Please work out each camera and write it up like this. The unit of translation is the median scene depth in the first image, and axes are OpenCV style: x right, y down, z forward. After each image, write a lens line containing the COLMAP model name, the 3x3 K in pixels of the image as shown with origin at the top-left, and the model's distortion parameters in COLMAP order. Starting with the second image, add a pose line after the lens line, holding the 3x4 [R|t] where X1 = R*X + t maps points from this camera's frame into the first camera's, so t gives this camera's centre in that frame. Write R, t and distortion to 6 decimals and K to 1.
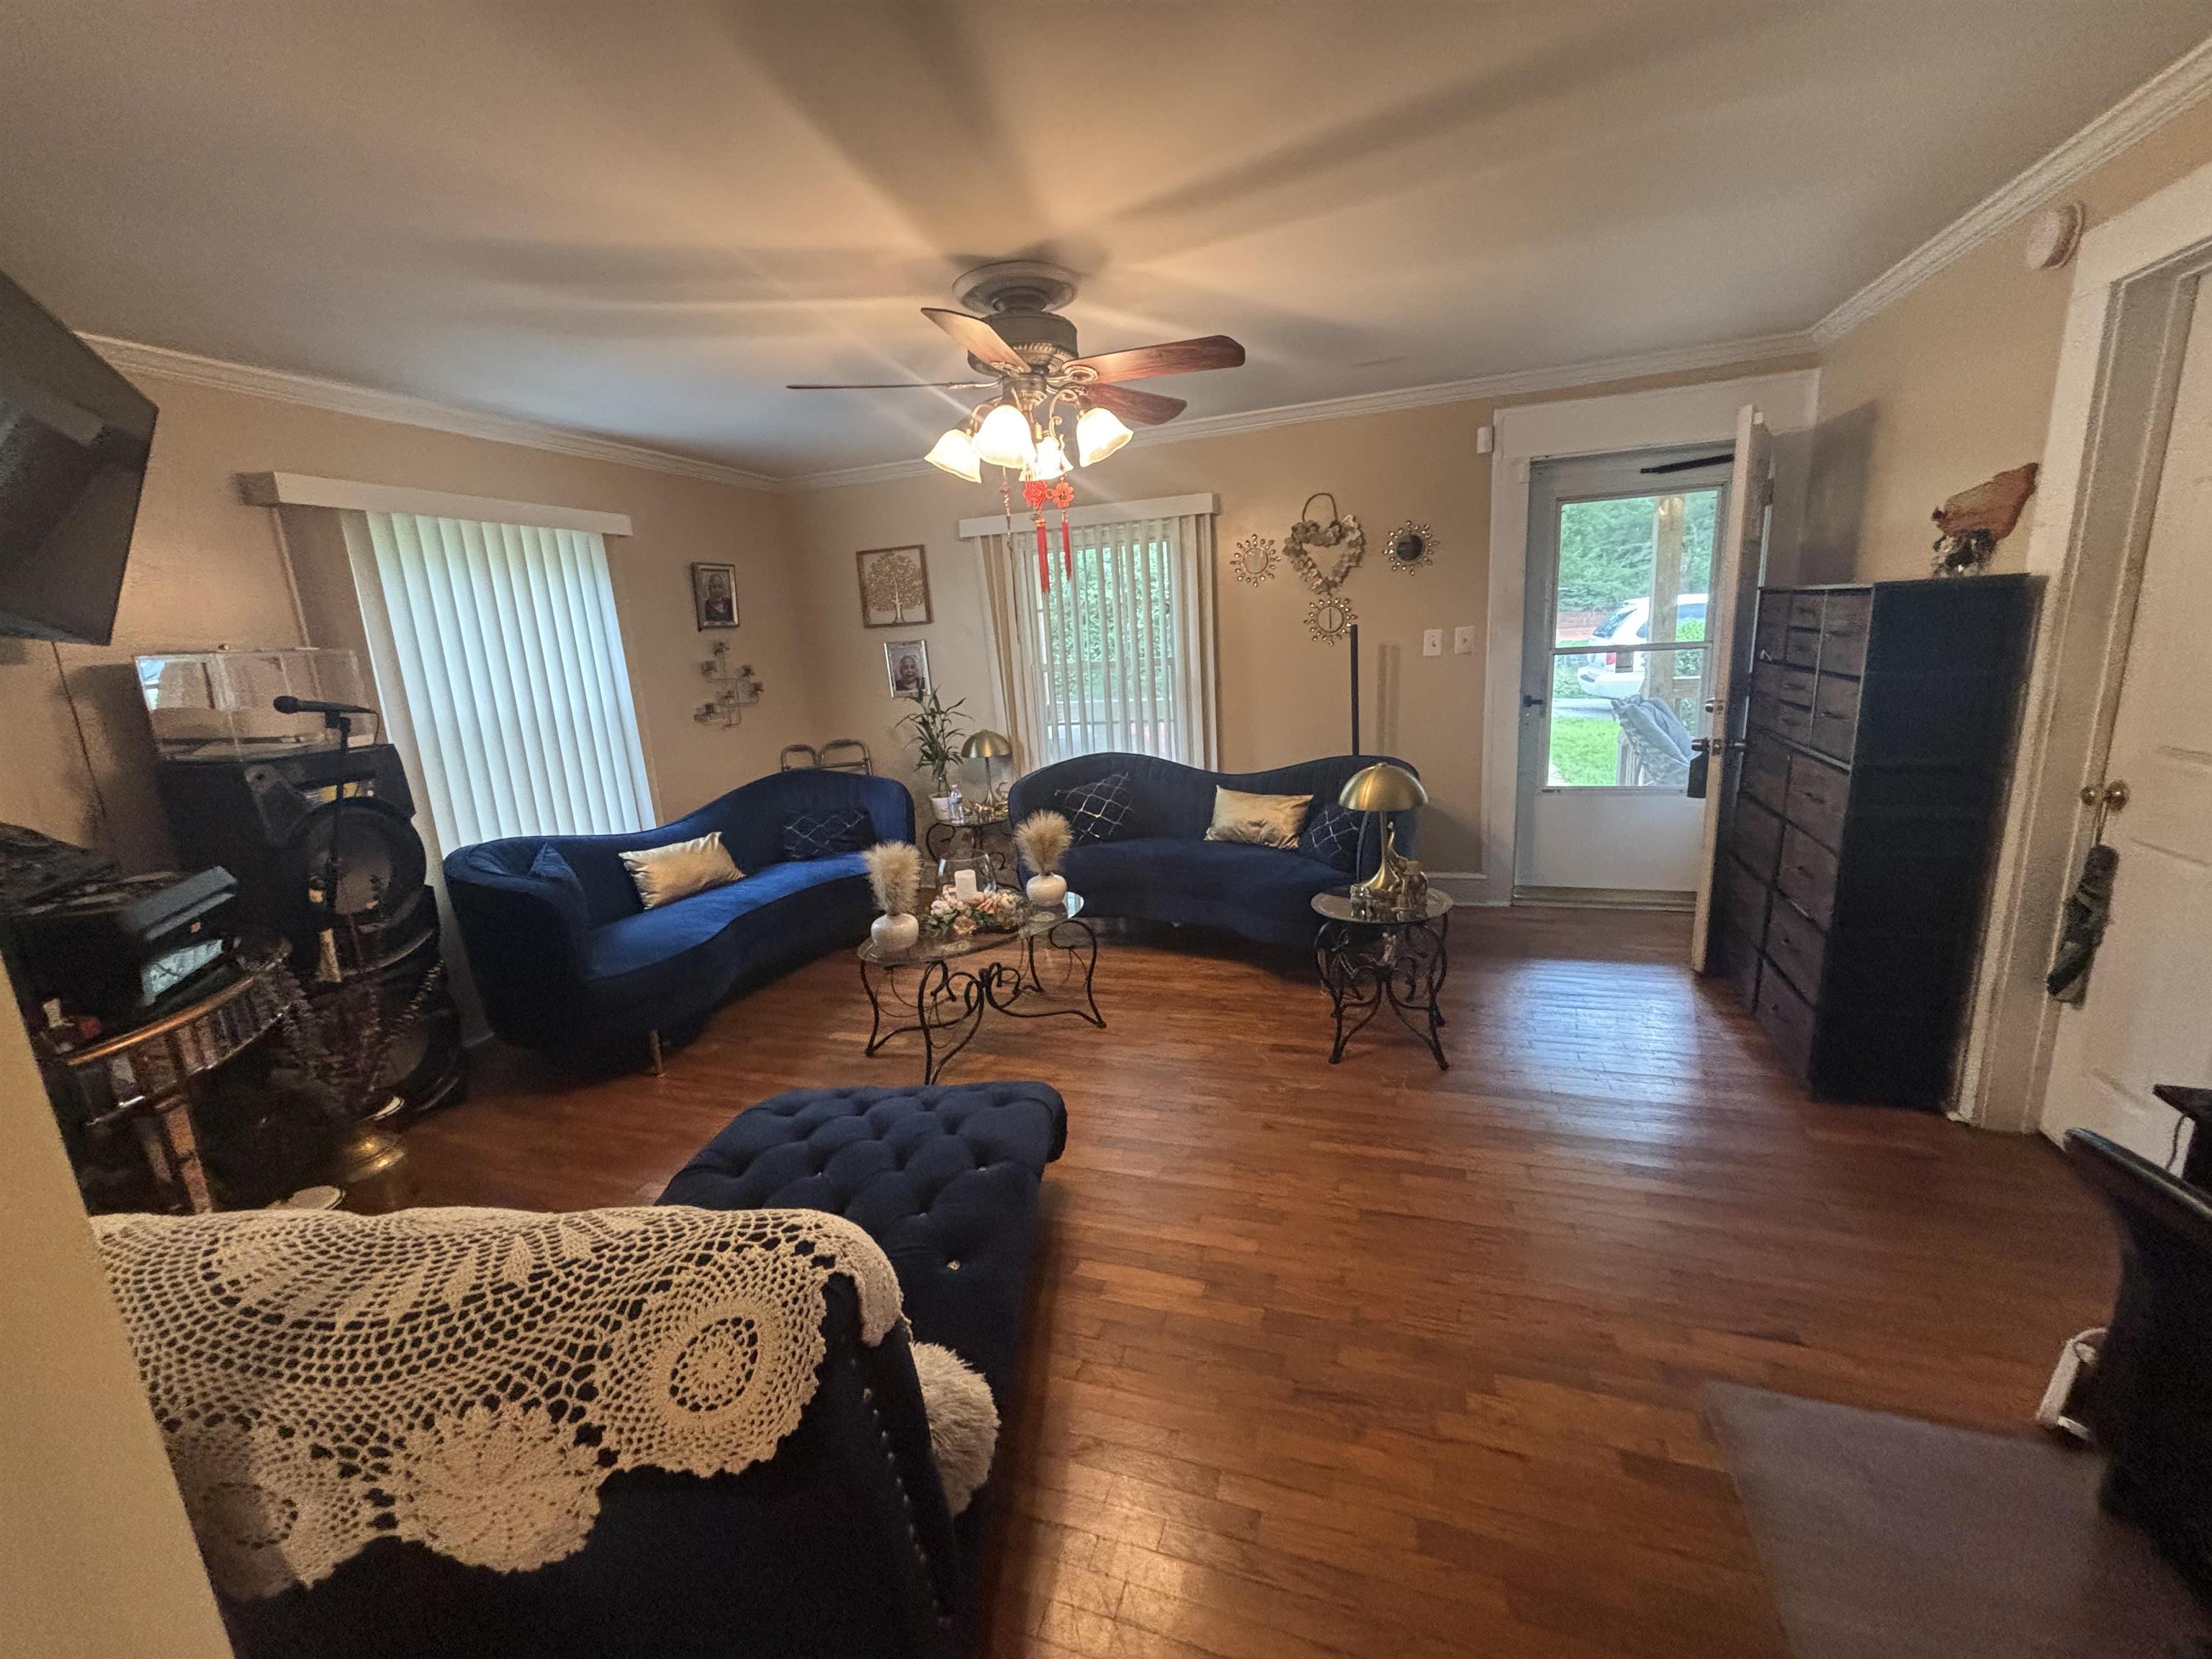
lens RADIAL K [[882.6, 0, 1106.0], [0, 882.6, 829.5], [0, 0, 1]] dist [0.001175, 0.000095]
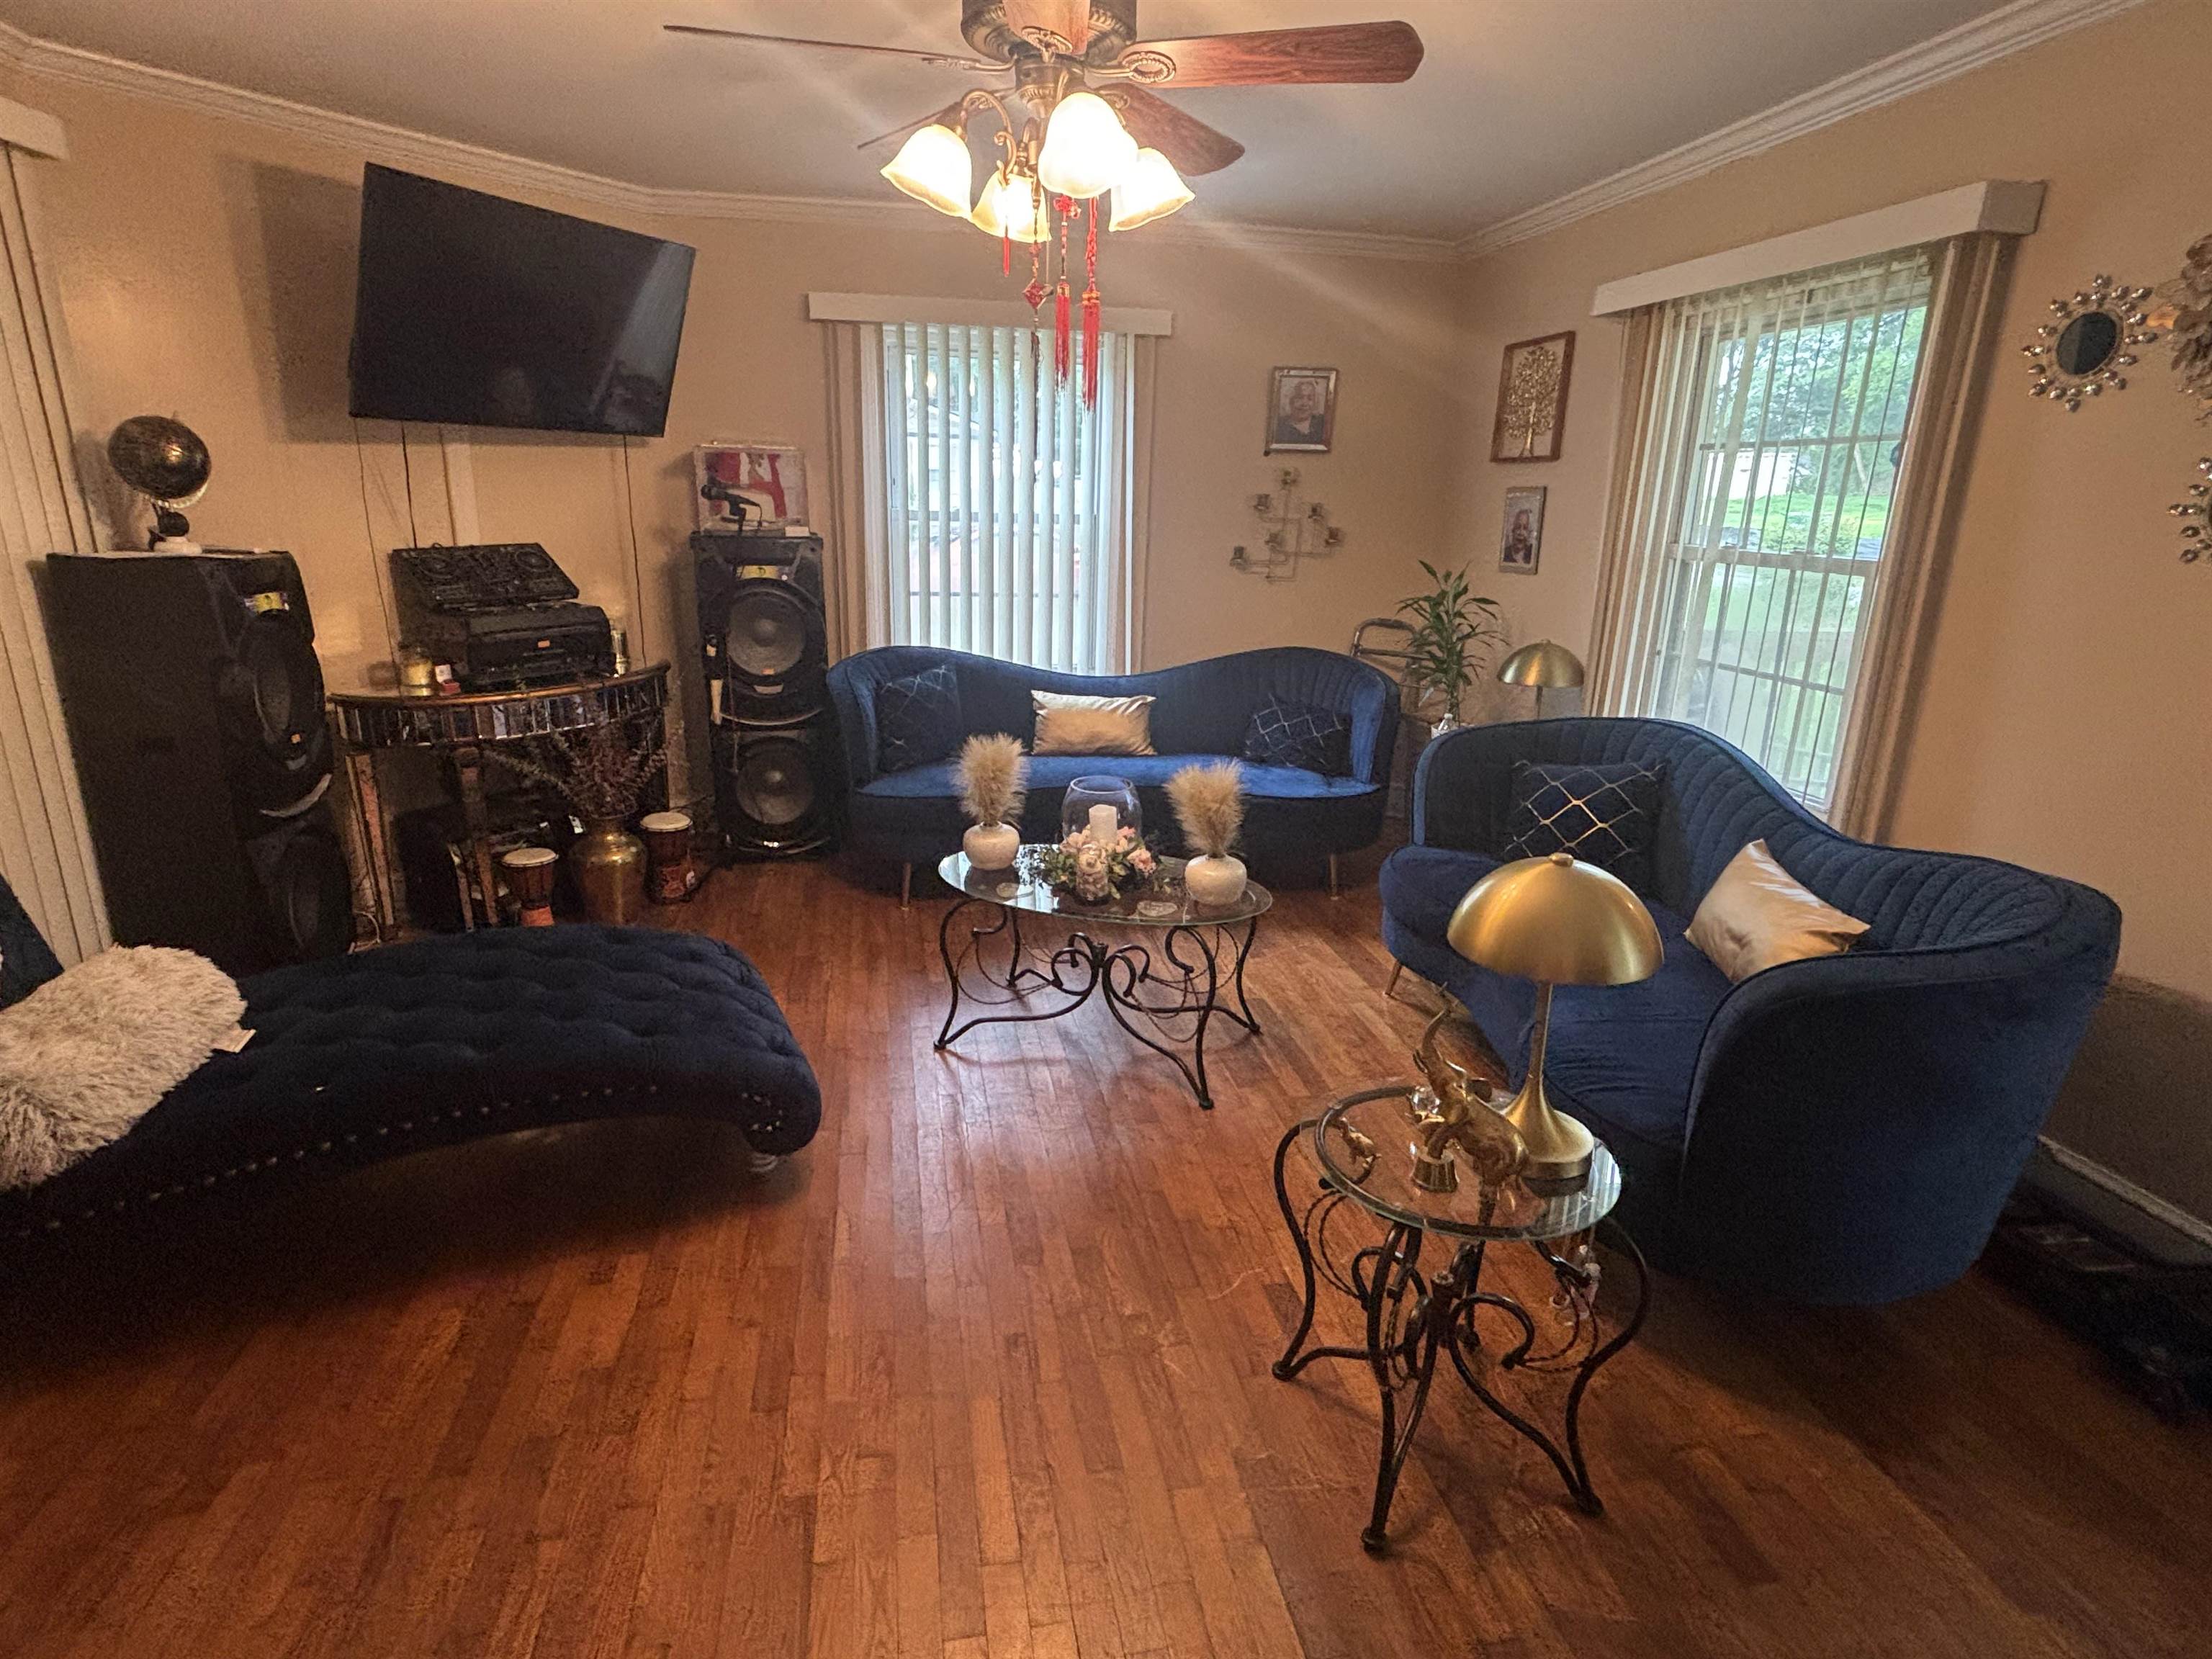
lens RADIAL K [[1142.9, 0, 1106.0], [0, 1142.9, 829.5], [0, 0, 1]] dist [-0.026392, -0.000115]
pose [[0.479667, 0.316256, -0.818475, 0.481369], [-0.238581, 0.944652, 0.225190, -0.114085], [0.844393, 0.087257, 0.528571, 0.410311]]
